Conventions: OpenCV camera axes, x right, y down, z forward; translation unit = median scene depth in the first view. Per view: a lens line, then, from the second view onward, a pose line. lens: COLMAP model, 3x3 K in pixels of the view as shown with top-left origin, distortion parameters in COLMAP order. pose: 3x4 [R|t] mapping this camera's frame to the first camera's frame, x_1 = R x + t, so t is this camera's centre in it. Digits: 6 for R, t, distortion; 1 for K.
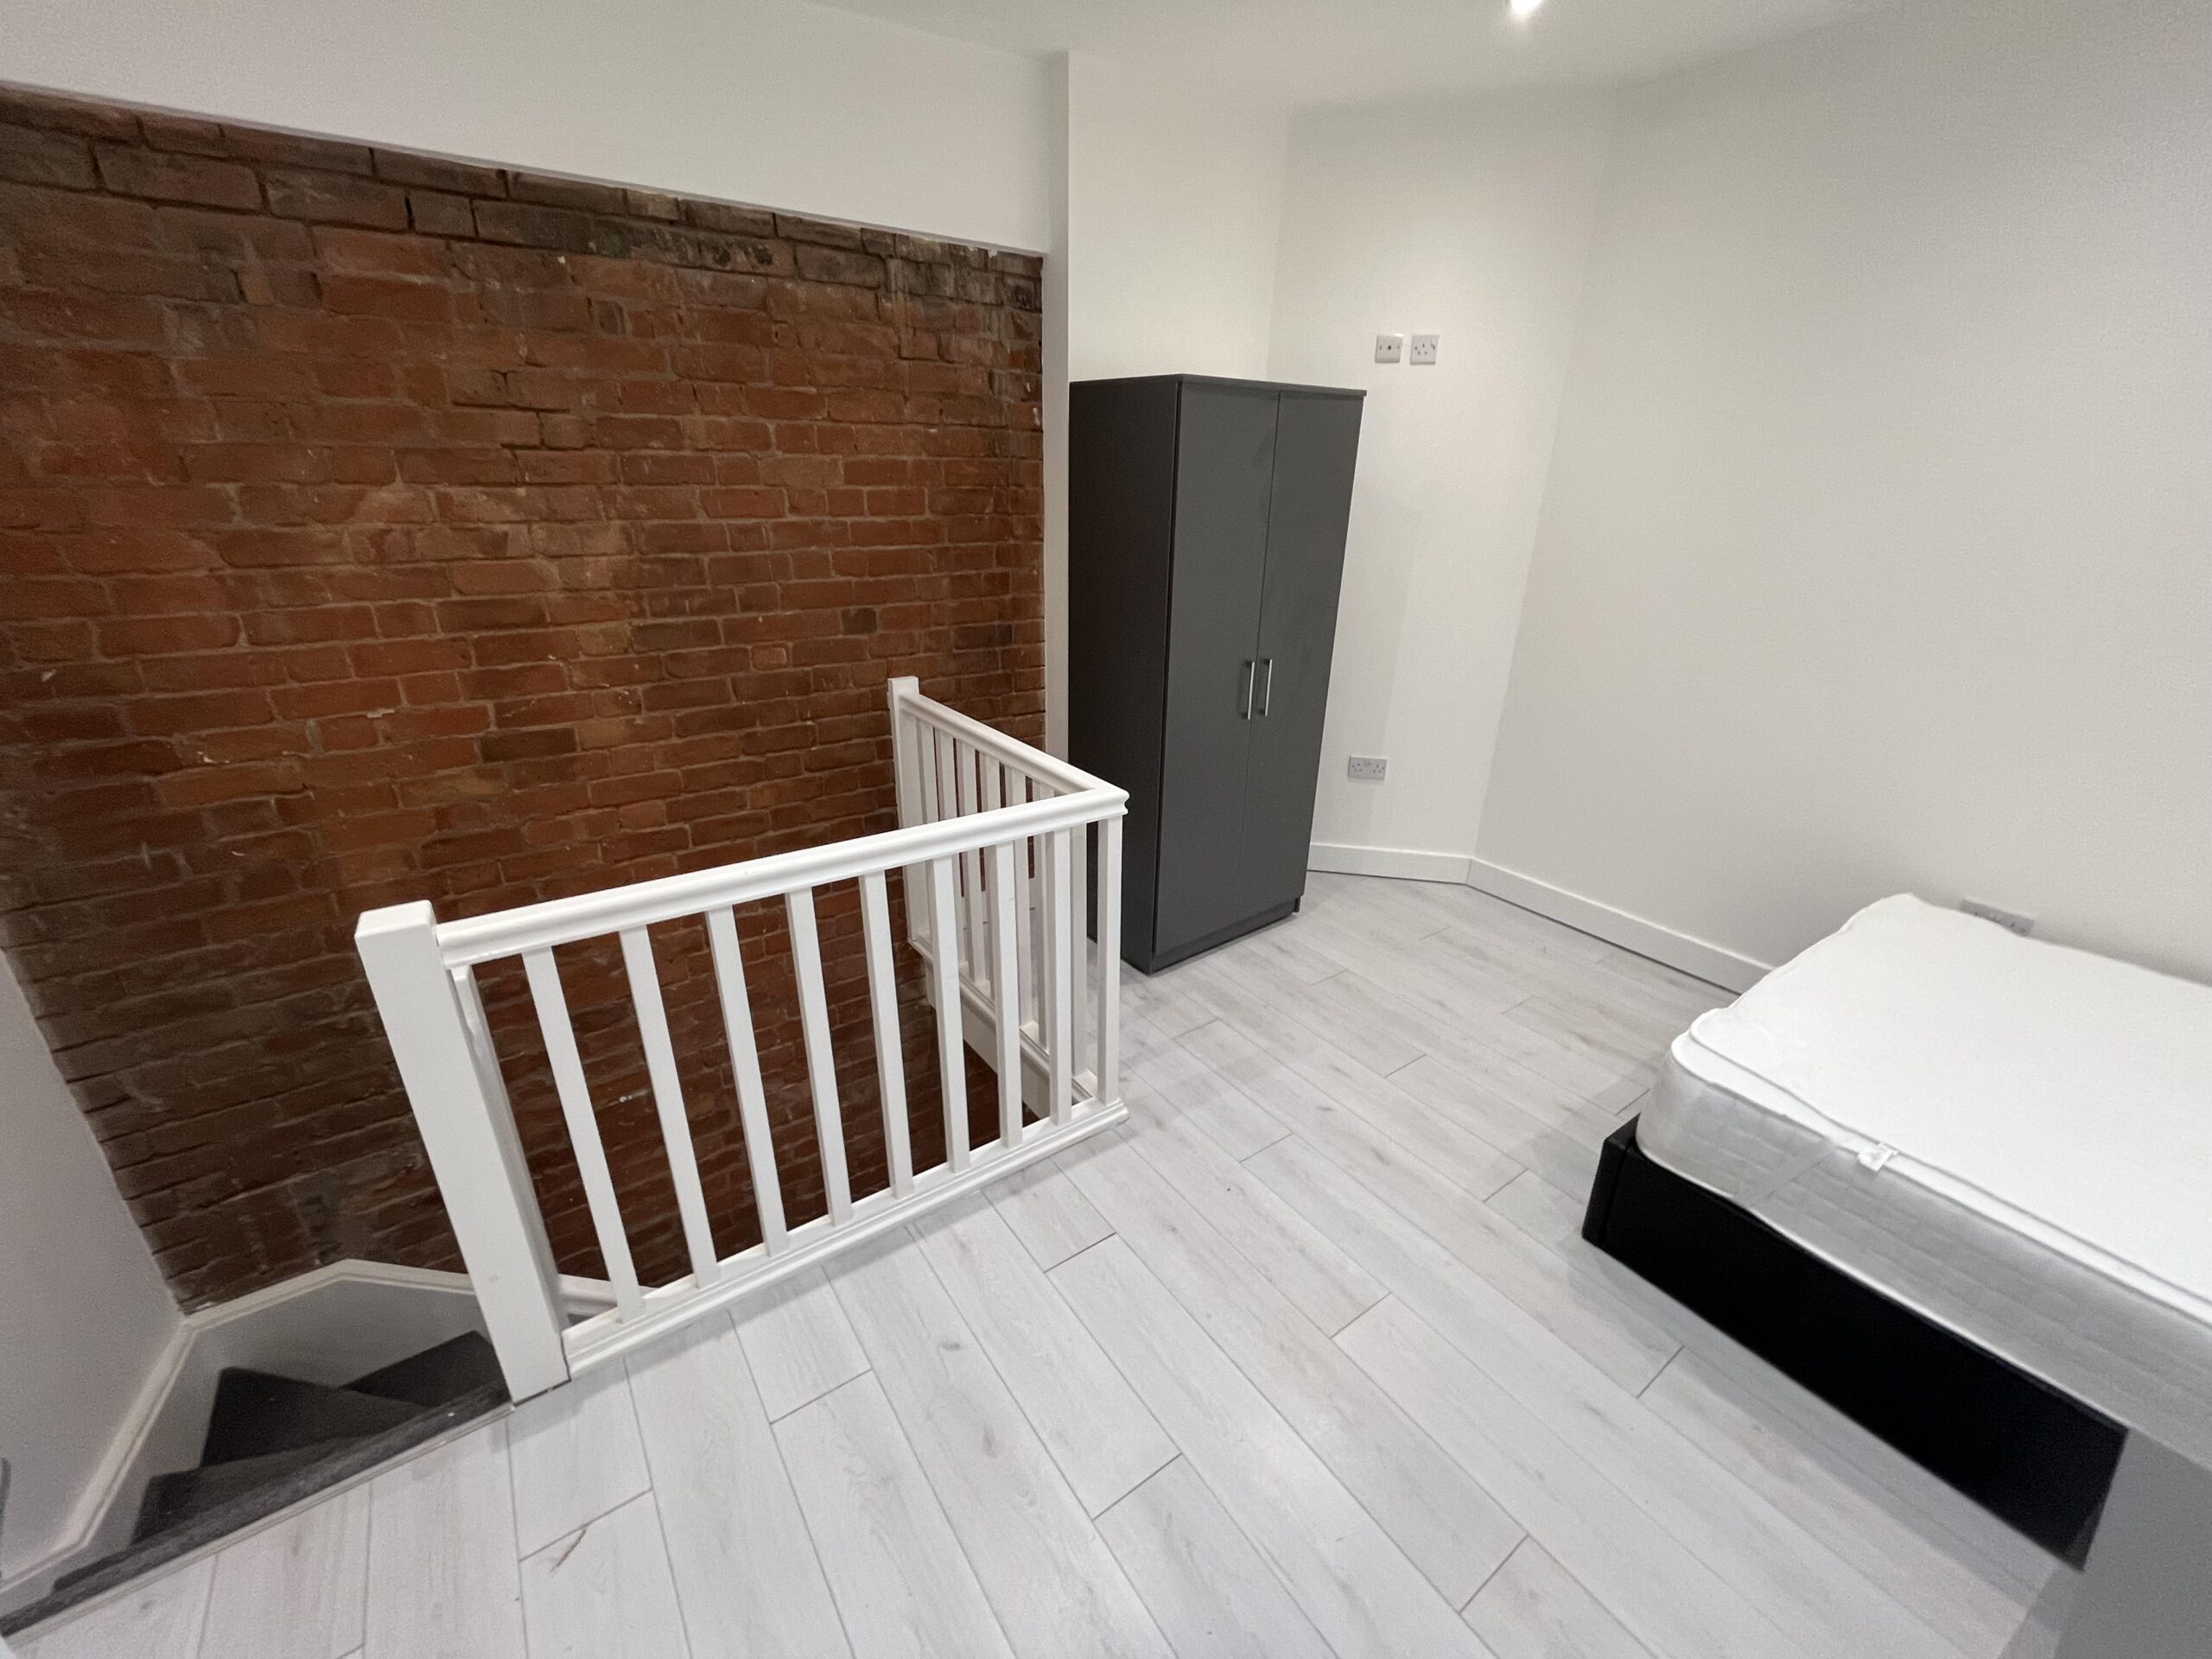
lens RADIAL K [[896.4, 0, 1103.8], [0, 896.4, 829.2], [0, 0, 1]] dist [-0.002931, -0.000686]
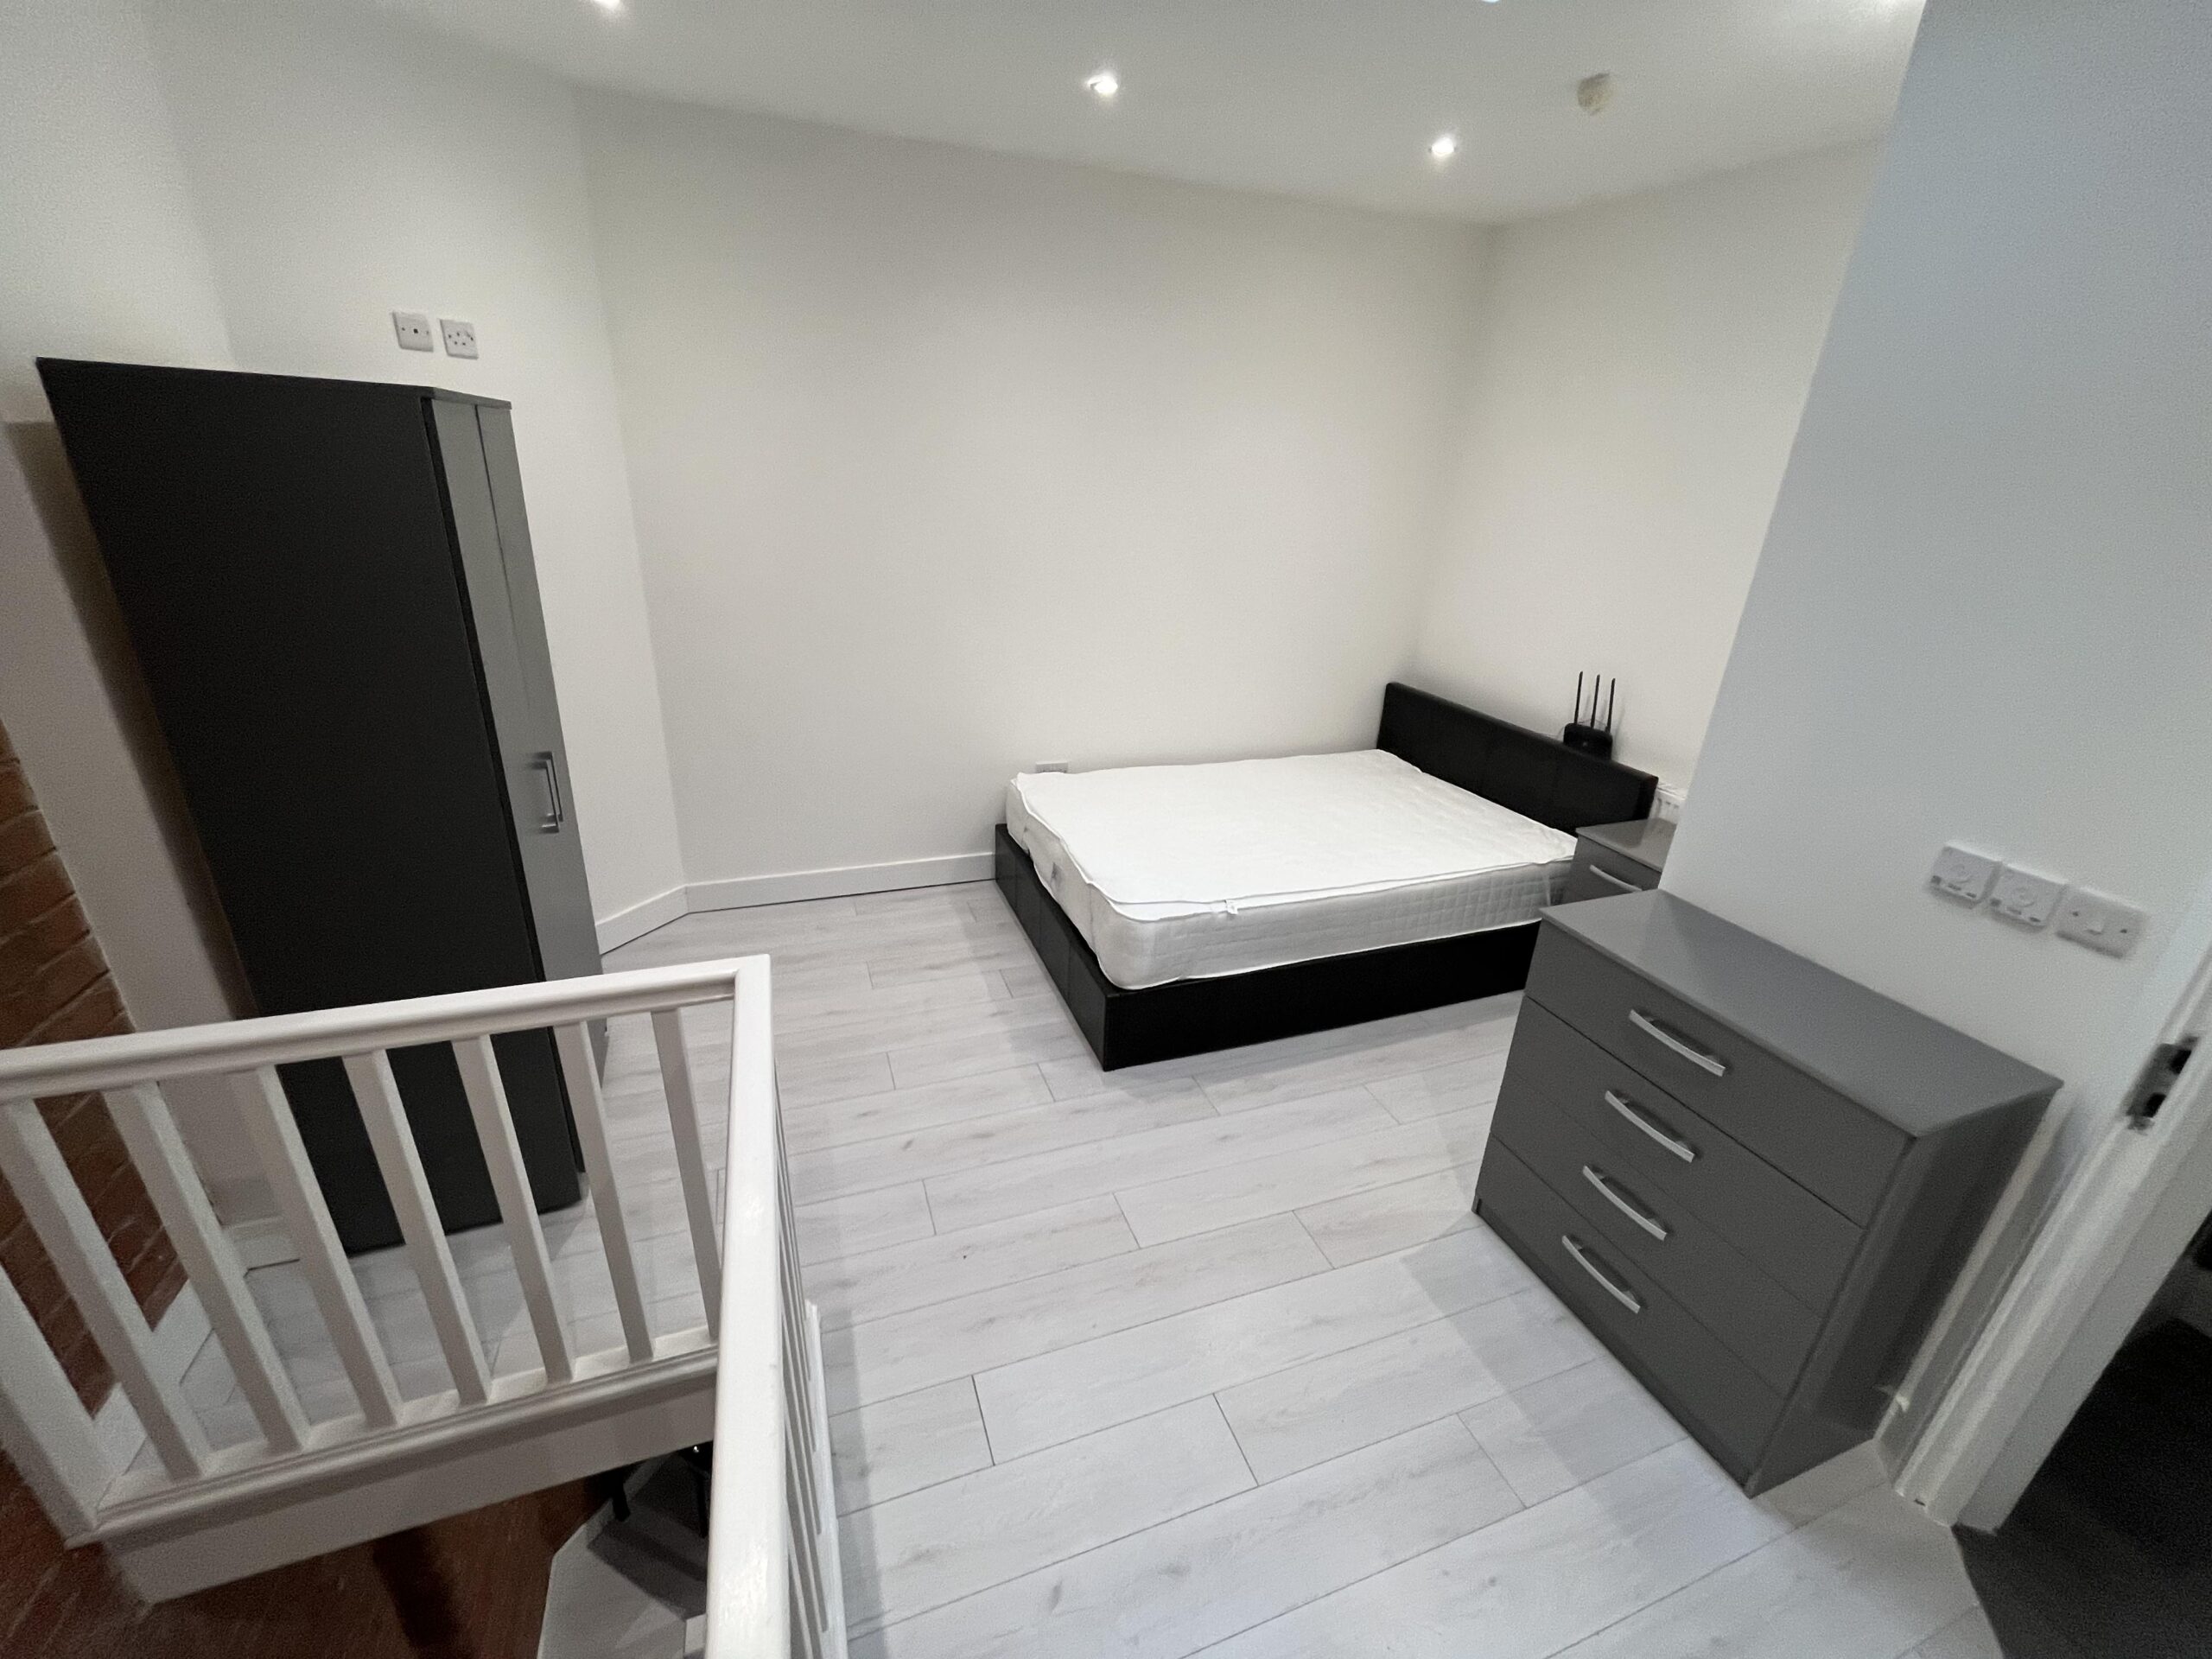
lens RADIAL K [[896.4, 0, 1107.7], [0, 896.4, 826.2], [0, 0, 1]] dist [-0.002931, -0.000686]
pose [[0.259718, -0.362790, 0.894947, -0.488109], [0.317947, 0.907202, 0.275489, -0.231165], [-0.911842, 0.212996, 0.350965, 0.370924]]
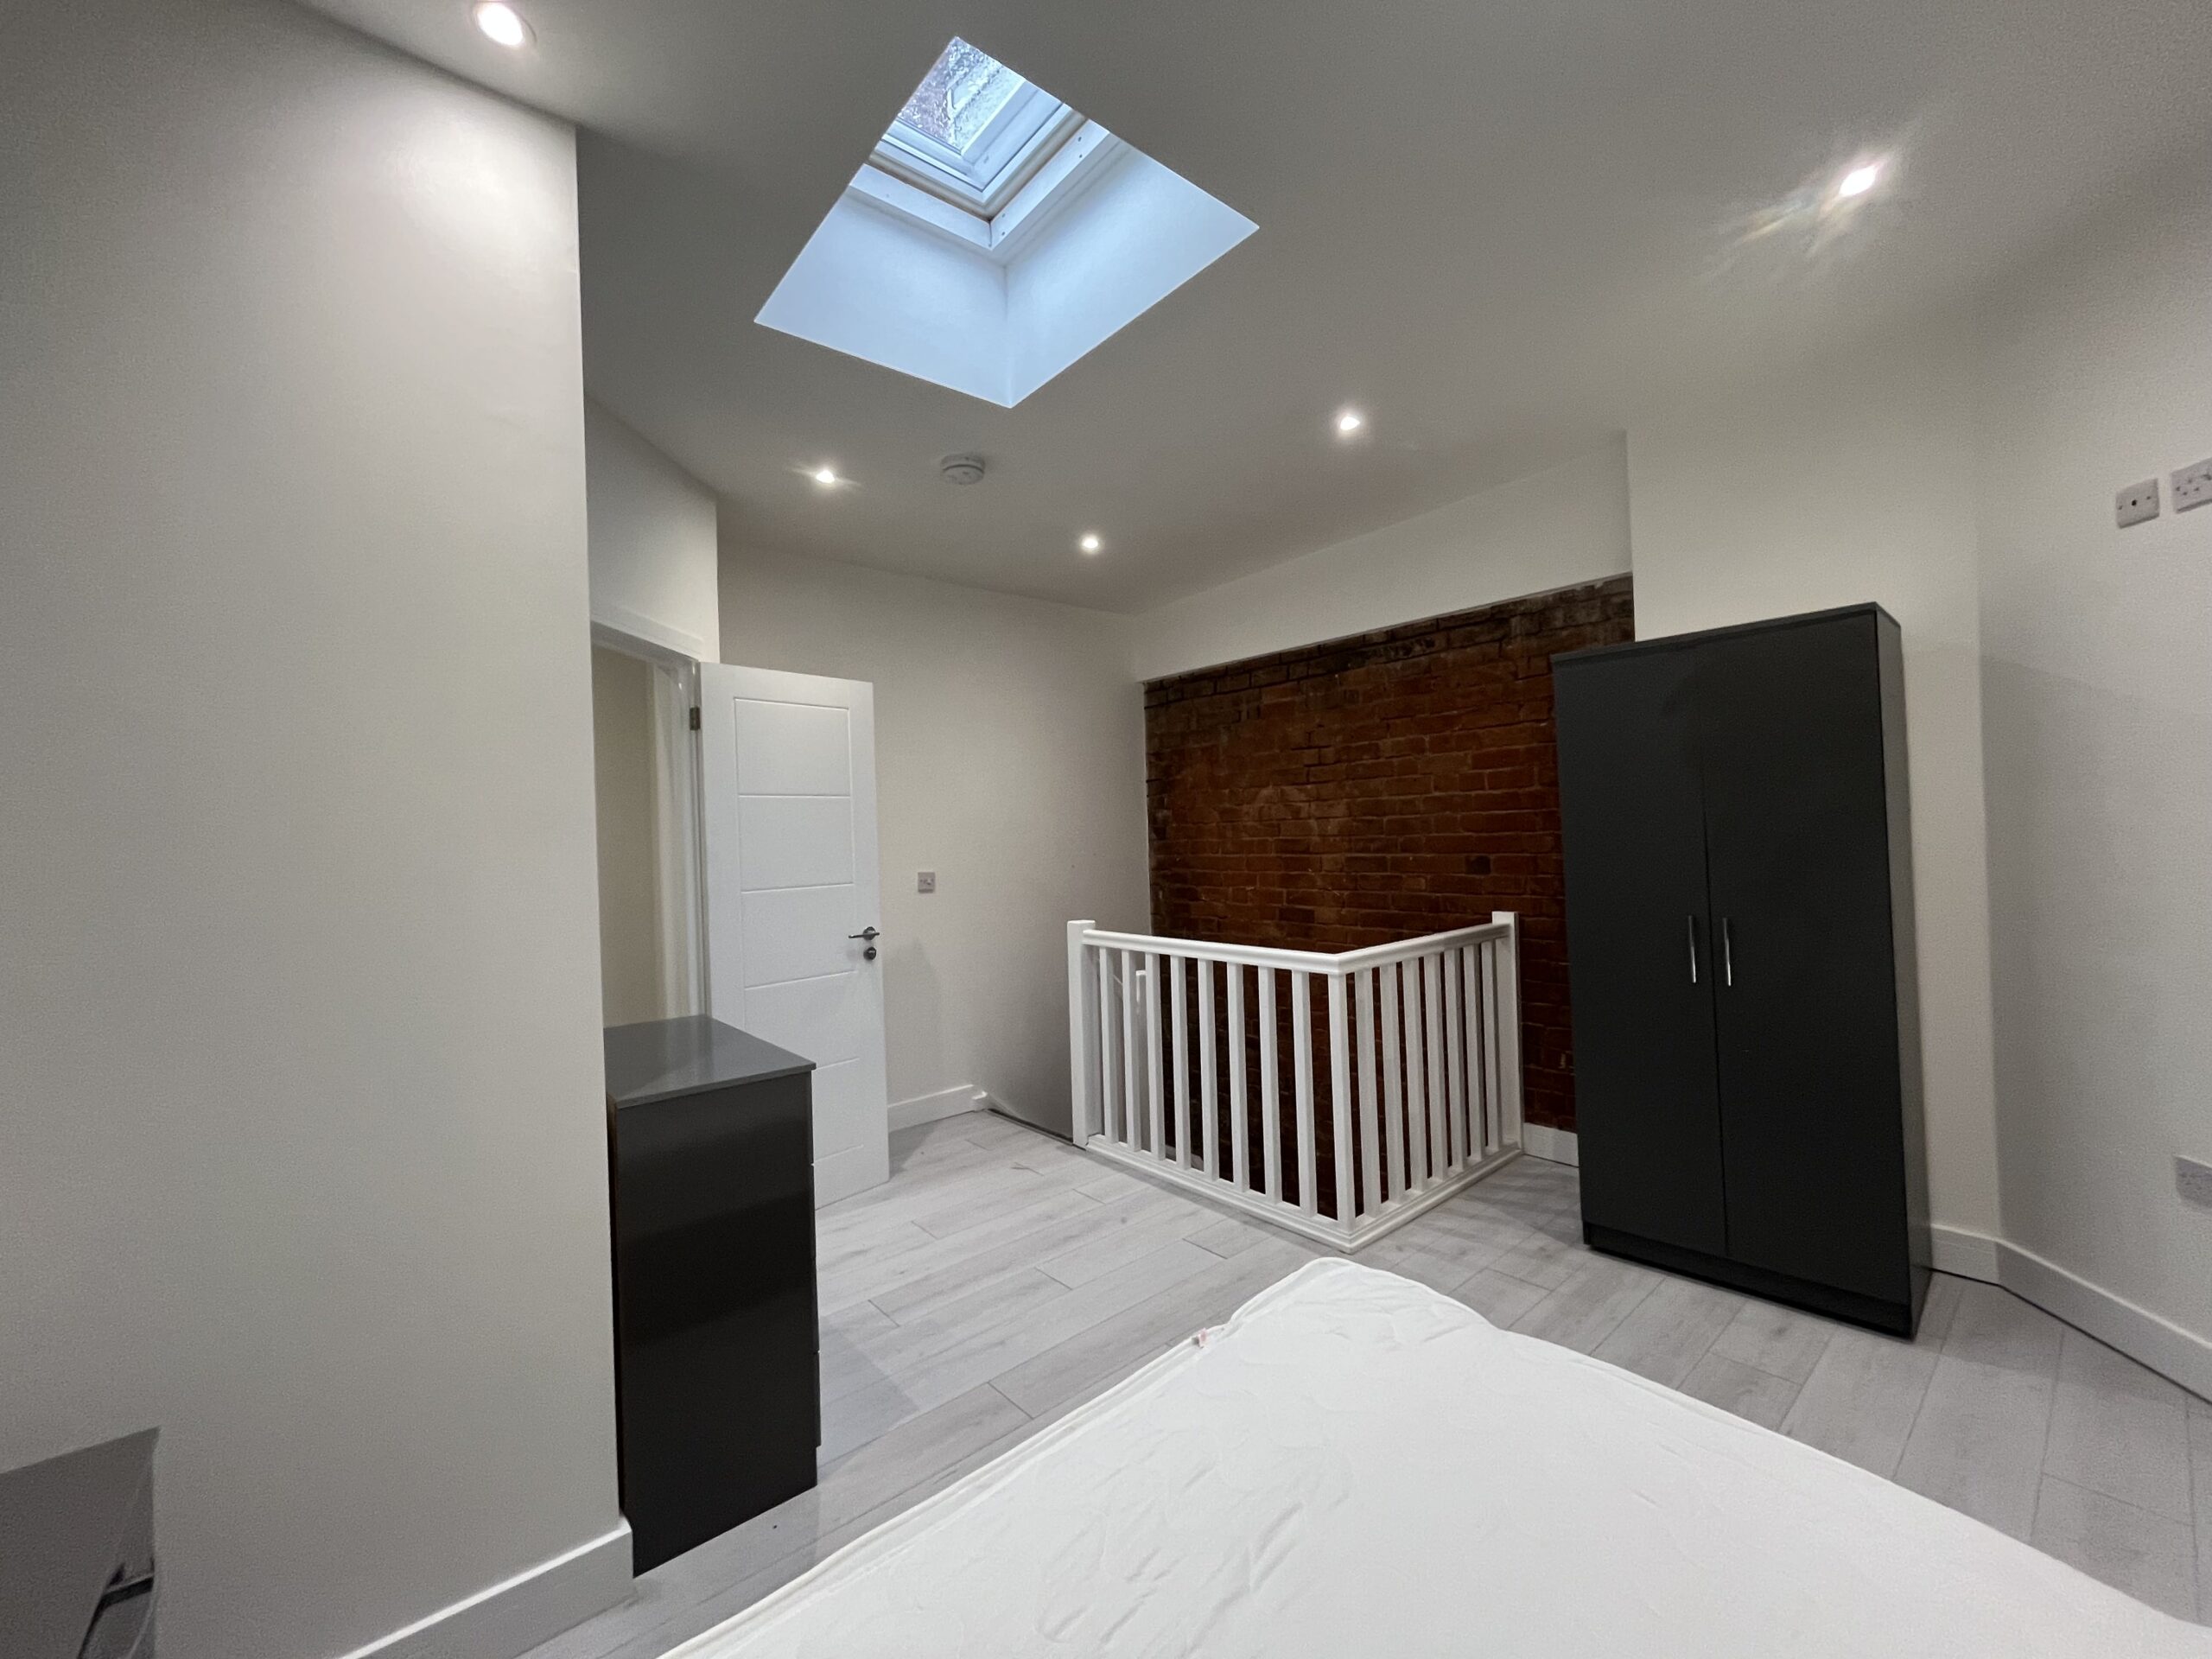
lens RADIAL K [[896.4, 0, 1102.1], [0, 896.4, 830.0], [0, 0, 1]] dist [-0.002931, -0.000686]
pose [[0.084057, -0.022023, -0.996218, 1.192580], [-0.334412, 0.941151, -0.049022, -0.034356], [0.938671, 0.337268, 0.071746, 0.427120]]
